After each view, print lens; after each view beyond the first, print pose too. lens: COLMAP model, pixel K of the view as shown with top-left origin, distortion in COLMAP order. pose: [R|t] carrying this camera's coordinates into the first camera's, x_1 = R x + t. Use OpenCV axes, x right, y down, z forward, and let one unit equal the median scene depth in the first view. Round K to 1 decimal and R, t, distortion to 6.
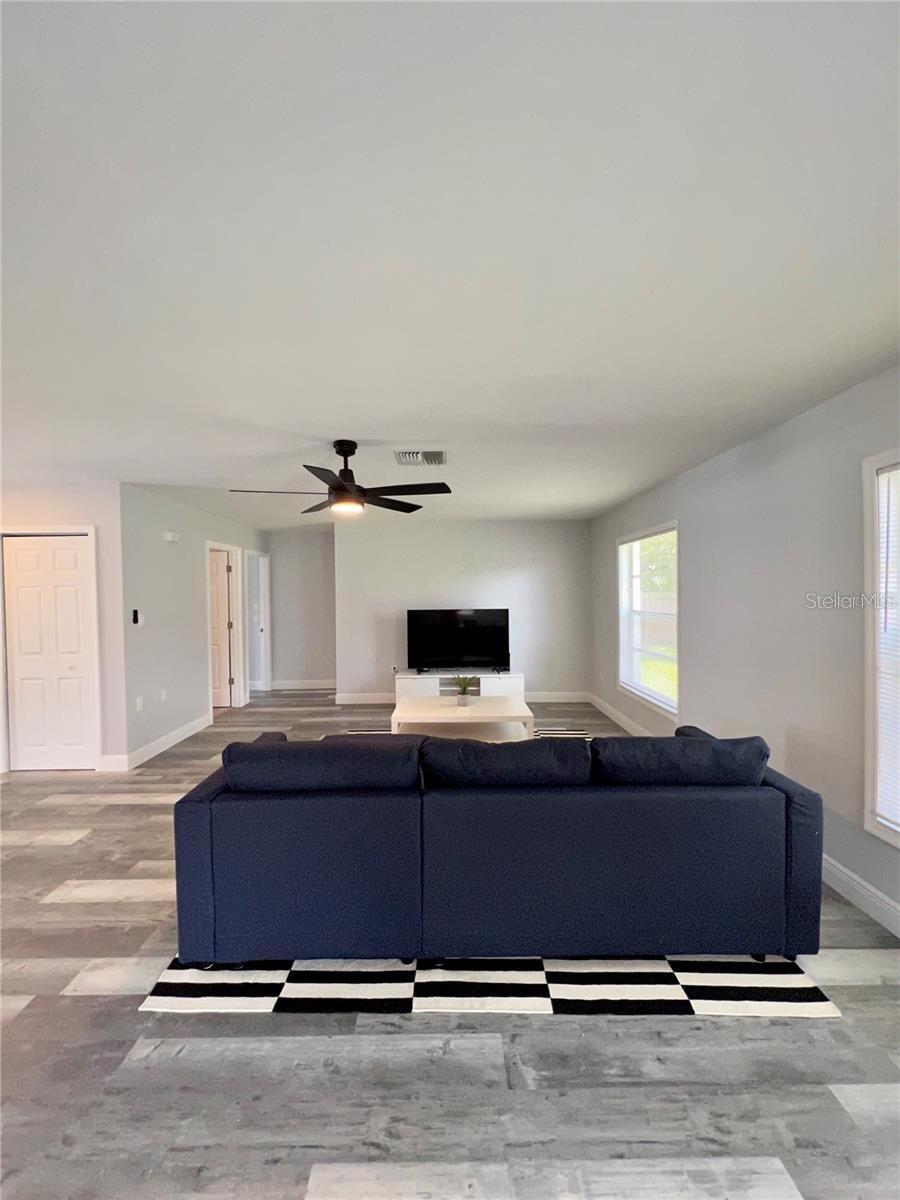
lens RADIAL K [[479.8, 0, 451.8], [0, 479.8, 597.9], [0, 0, 1]] dist [0.000226, -0.000310]
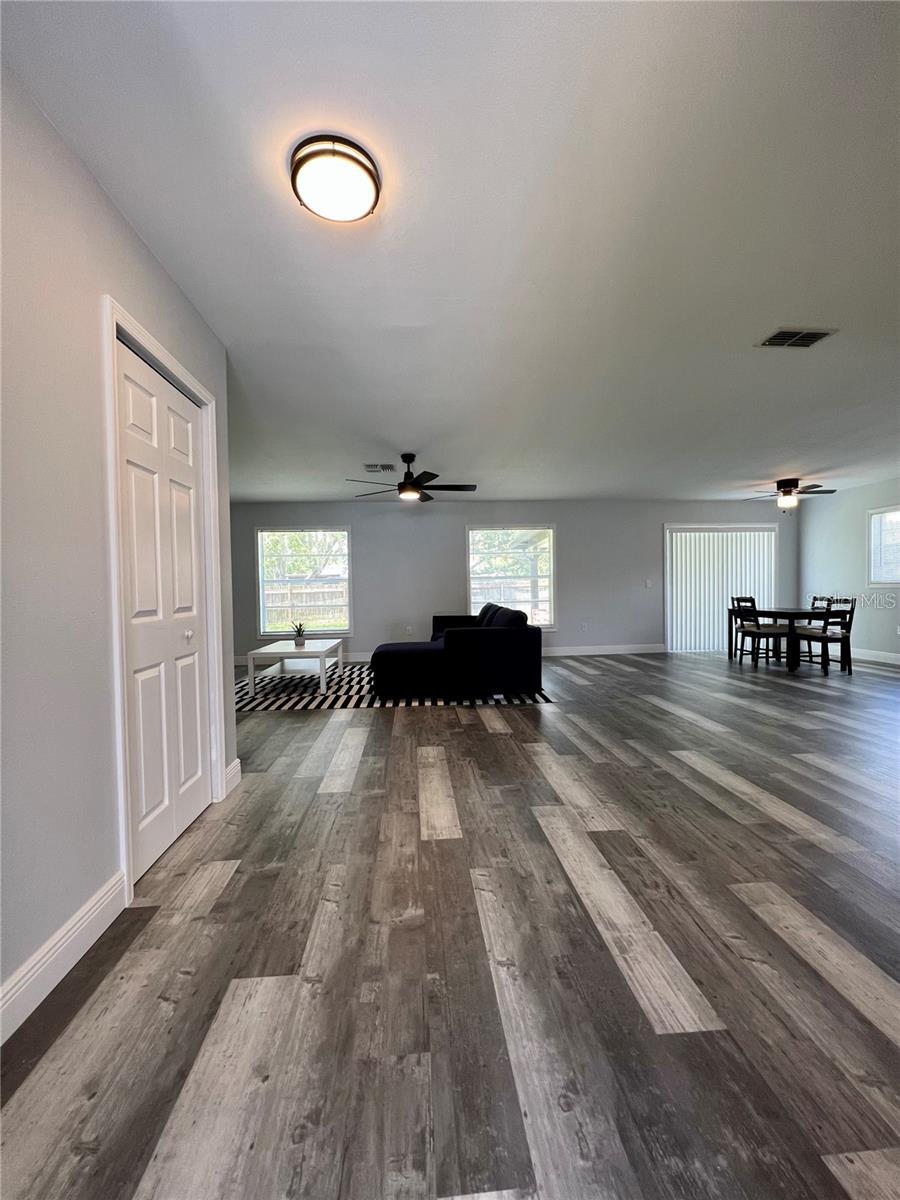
lens RADIAL K [[479.8, 0, 445.0], [0, 479.8, 602.1], [0, 0, 1]] dist [0.000226, -0.000310]
pose [[-0.064739, -0.013576, 0.997810, -1.911040], [0.030708, 0.999407, 0.015590, 0.151053], [-0.997430, 0.031650, -0.064284, 1.047922]]
